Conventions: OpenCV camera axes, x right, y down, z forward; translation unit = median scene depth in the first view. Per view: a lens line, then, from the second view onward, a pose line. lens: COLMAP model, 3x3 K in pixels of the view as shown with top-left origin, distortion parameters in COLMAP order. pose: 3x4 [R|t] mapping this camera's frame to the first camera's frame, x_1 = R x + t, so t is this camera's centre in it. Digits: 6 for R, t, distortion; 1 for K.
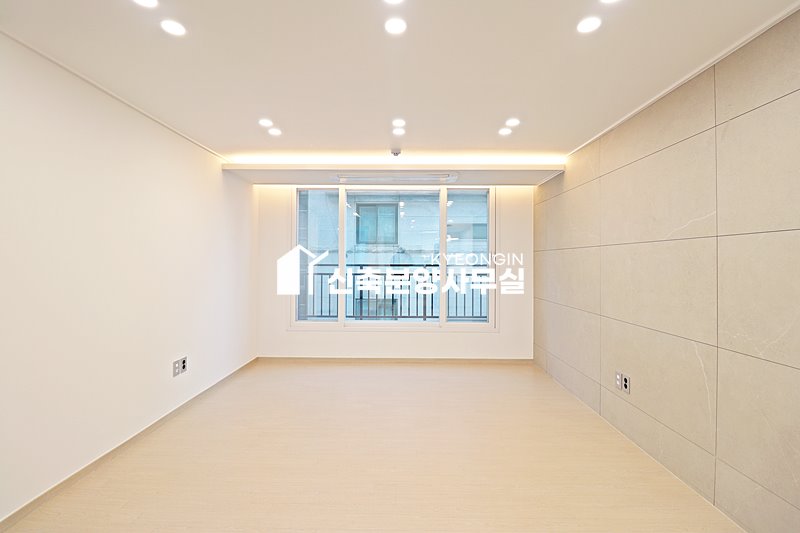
lens RADIAL K [[368.0, 0, 395.2], [0, 368.0, 260.7], [0, 0, 1]] dist [-0.006546, -0.009188]
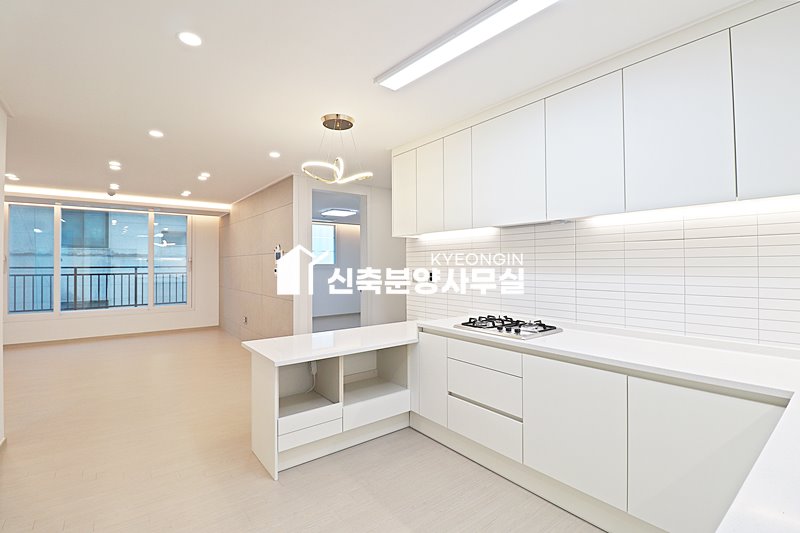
lens RADIAL K [[368.0, 0, 399.6], [0, 368.0, 259.7], [0, 0, 1]] dist [-0.006546, -0.009188]
pose [[0.772665, 0.000872, 0.634813, -0.027055], [0.004727, 0.999963, -0.007127, -0.000555], [-0.634796, 0.008508, 0.772633, -0.726801]]
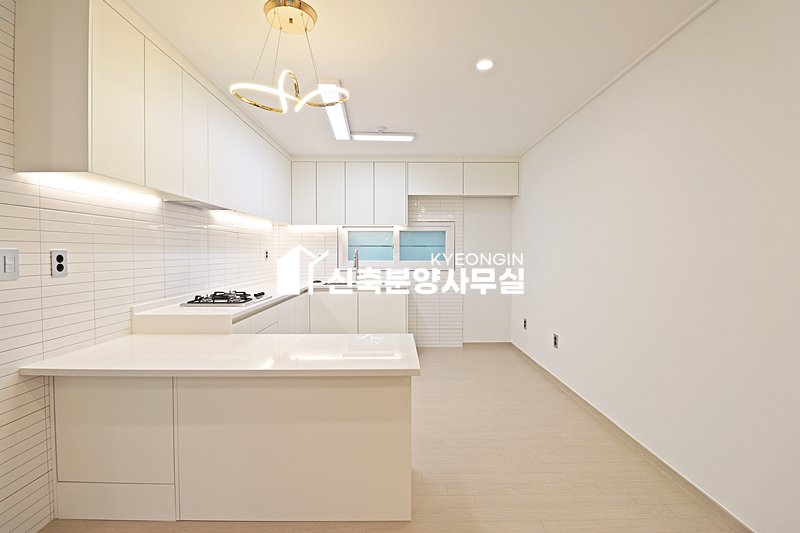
lens RADIAL K [[368.0, 0, 399.9], [0, 368.0, 260.8], [0, 0, 1]] dist [-0.006546, -0.009188]
pose [[-0.999194, -0.011079, -0.038595, 0.168108], [-0.011751, 0.999783, 0.017223, 0.016276], [0.038395, 0.017663, -0.999107, 0.167586]]
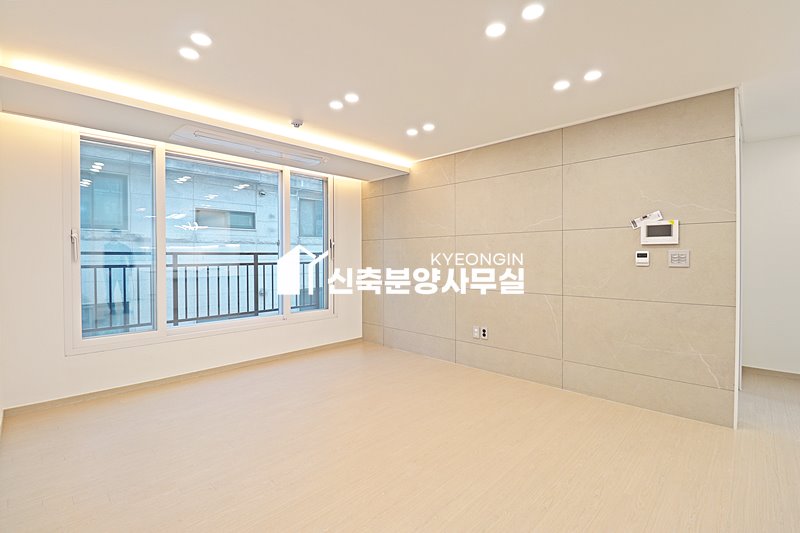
lens RADIAL K [[368.0, 0, 399.6], [0, 368.0, 260.3], [0, 0, 1]] dist [-0.006546, -0.009188]
pose [[0.676686, -0.014383, 0.736132, -0.367693], [0.003204, 0.999857, 0.016590, 0.017146], [-0.736265, -0.008868, 0.676635, 0.163170]]
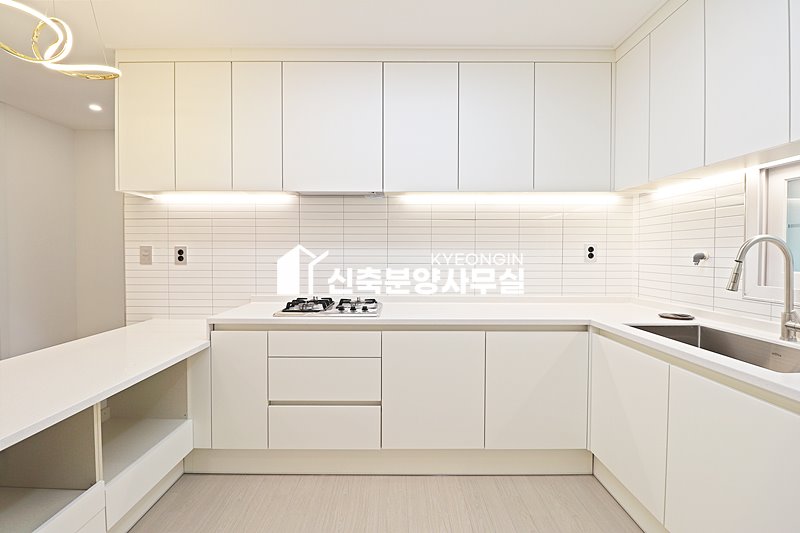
lens RADIAL K [[368.0, 0, 398.7], [0, 368.0, 260.6], [0, 0, 1]] dist [-0.006546, -0.009188]
pose [[-0.027914, -0.025732, 0.999279, -0.038147], [-0.008325, 0.999640, 0.025509, 0.020324], [-0.999576, -0.007607, -0.028118, -0.492532]]
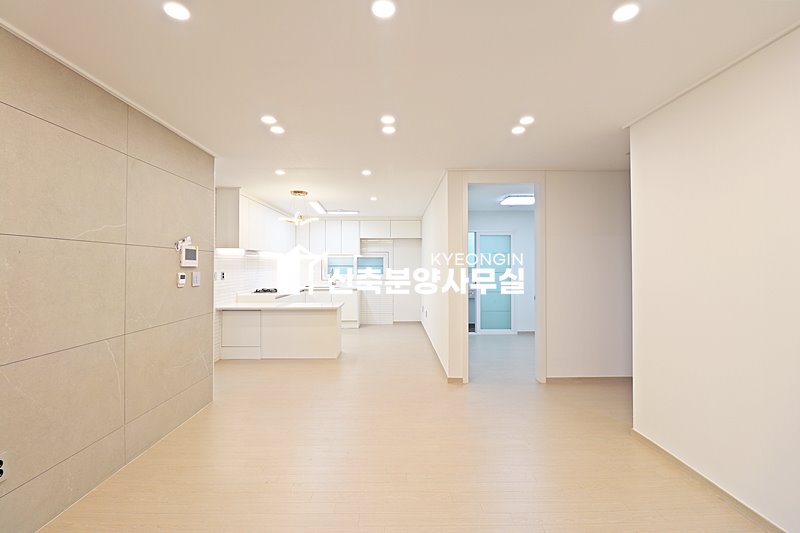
lens RADIAL K [[368.0, 0, 401.5], [0, 368.0, 261.2], [0, 0, 1]] dist [-0.006546, -0.009188]
pose [[-0.998688, -0.009815, -0.050260, 0.006581], [-0.008877, 0.999783, -0.018866, 0.001656], [0.050434, -0.018396, -0.998558, 0.934648]]
